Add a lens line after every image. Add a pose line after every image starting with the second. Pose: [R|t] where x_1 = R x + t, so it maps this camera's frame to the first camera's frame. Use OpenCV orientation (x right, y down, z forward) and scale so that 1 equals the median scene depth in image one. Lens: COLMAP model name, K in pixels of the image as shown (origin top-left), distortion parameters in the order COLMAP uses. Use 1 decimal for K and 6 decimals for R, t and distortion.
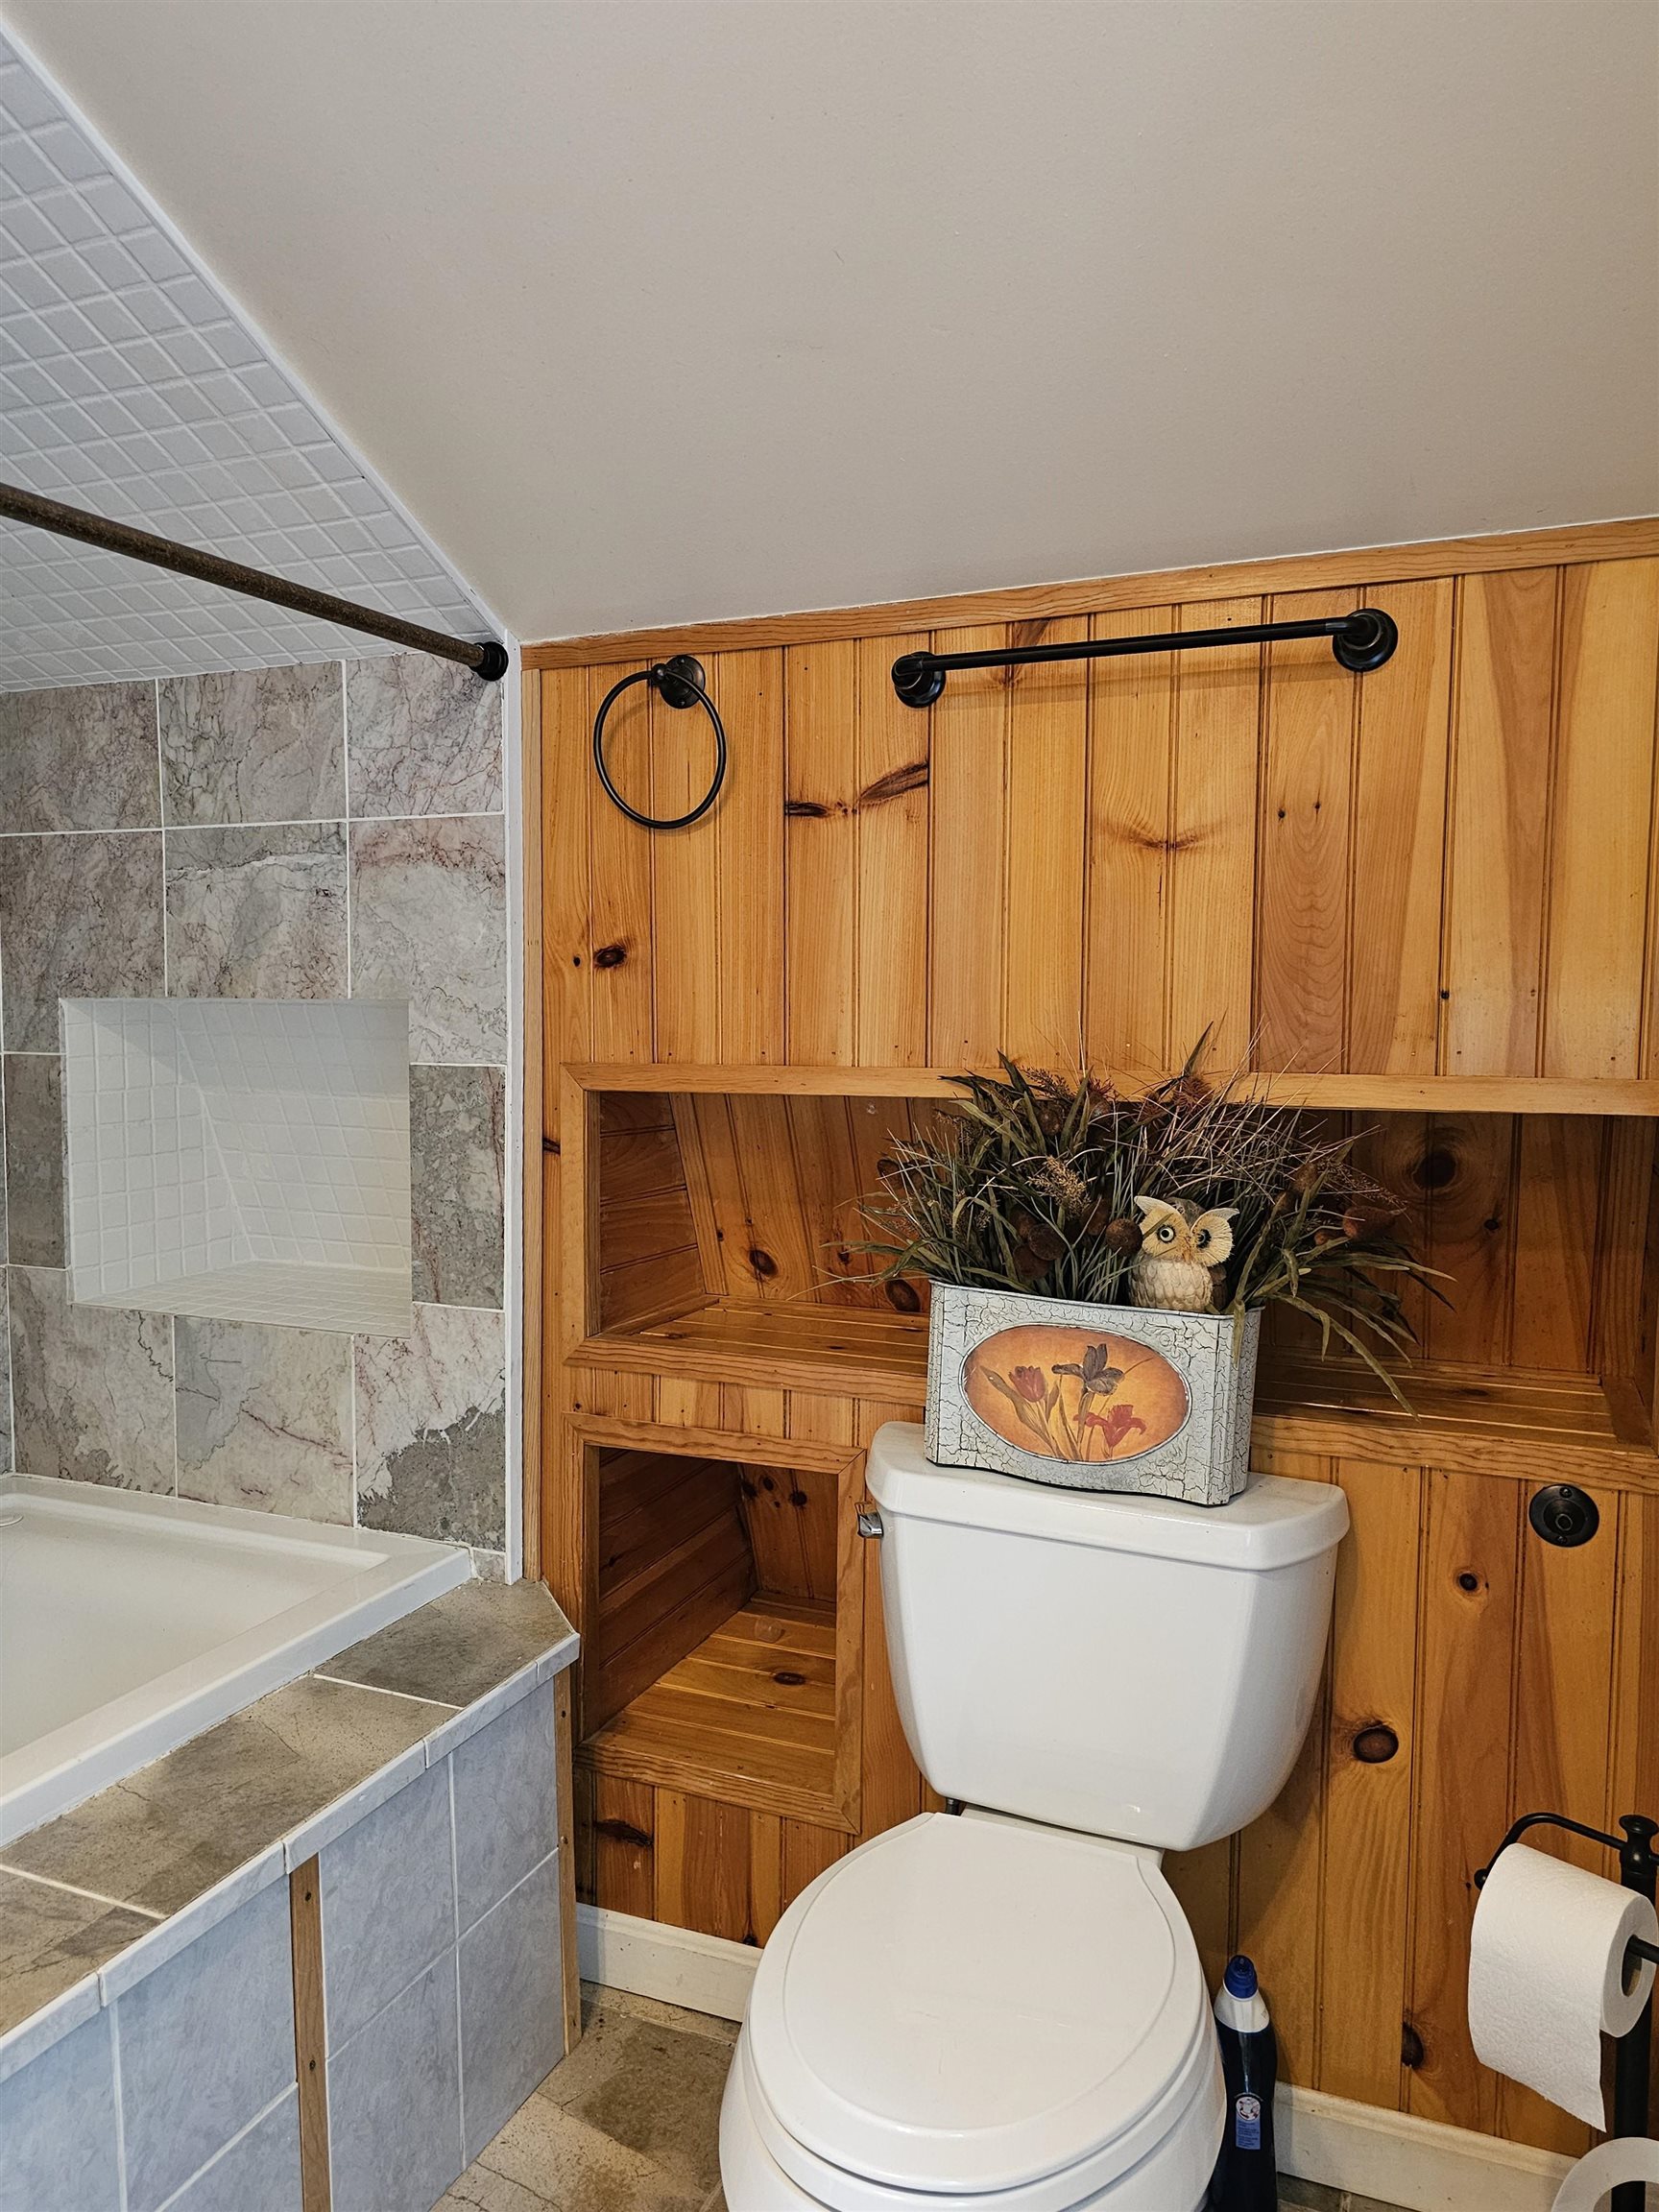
lens RADIAL K [[1548.1, 0, 831.1], [0, 1548.1, 1118.6], [0, 0, 1]] dist [0.008552, 0.001645]
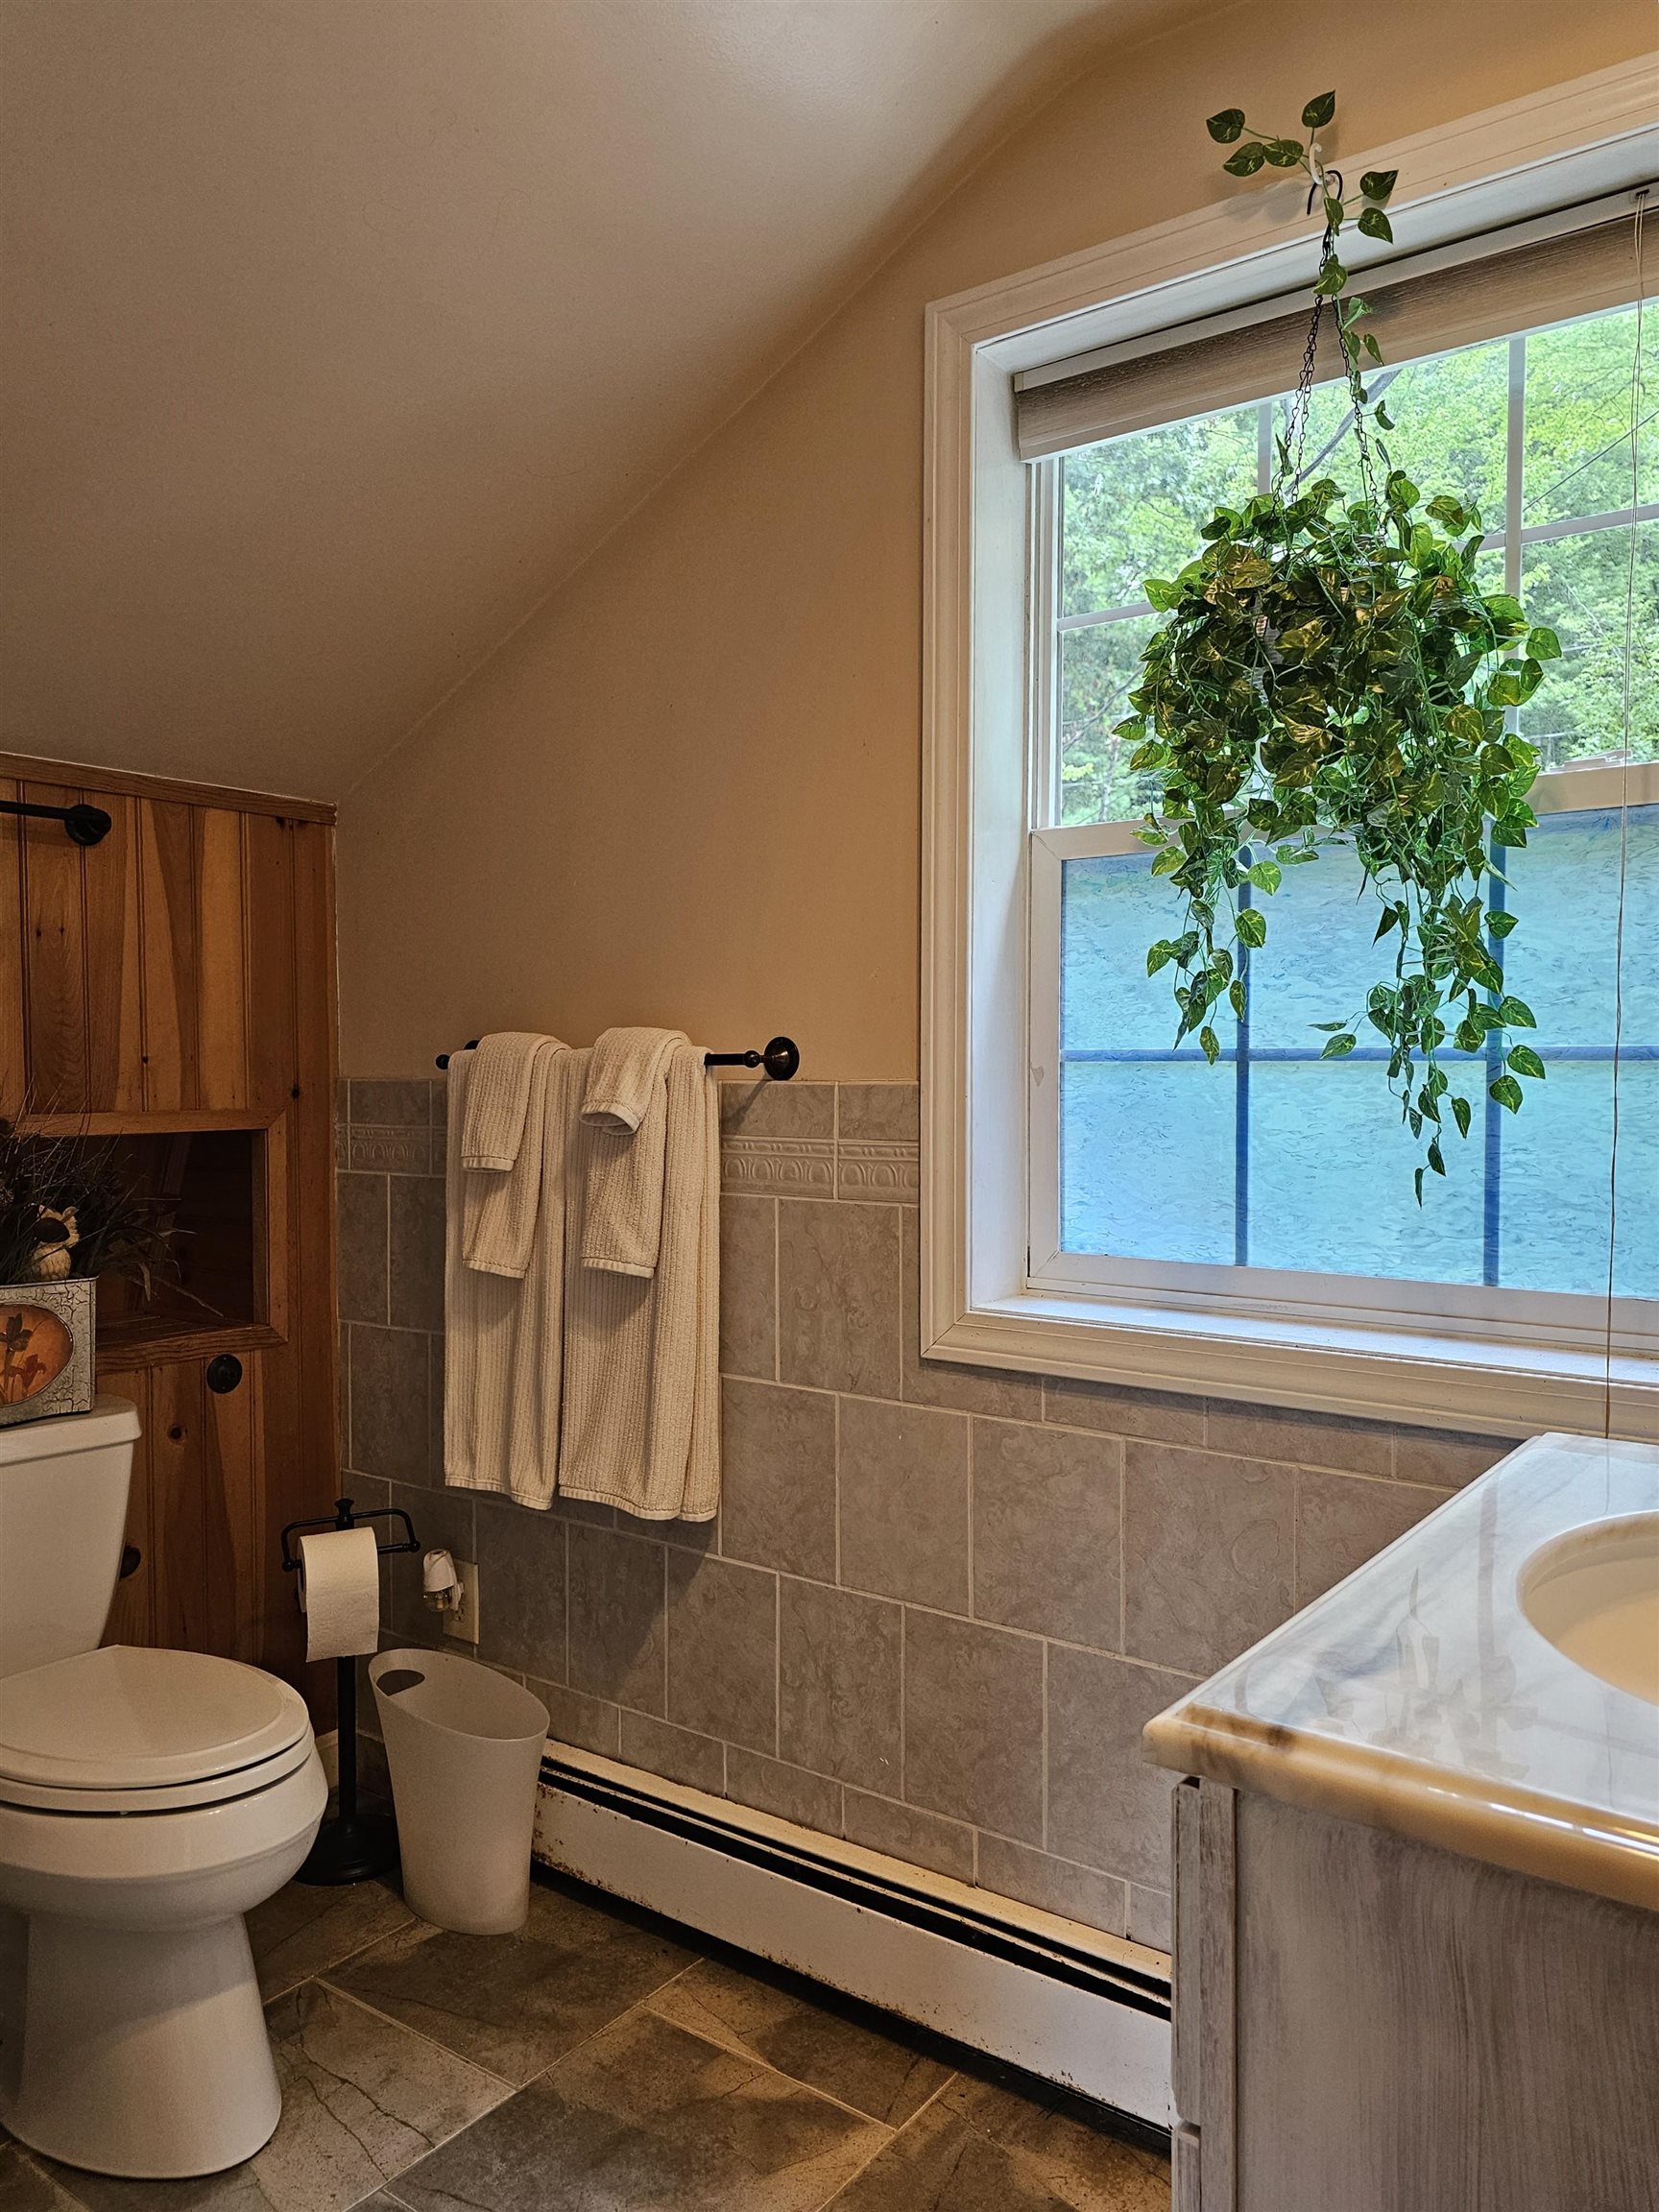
lens RADIAL K [[1548.1, 0, 829.6], [0, 1548.1, 1102.0], [0, 0, 1]] dist [0.008552, 0.001645]
pose [[0.216005, -0.026732, 0.976026, -0.999706], [0.081499, 0.996630, 0.009259, 0.004892], [-0.972985, 0.077545, 0.217456, -0.009498]]
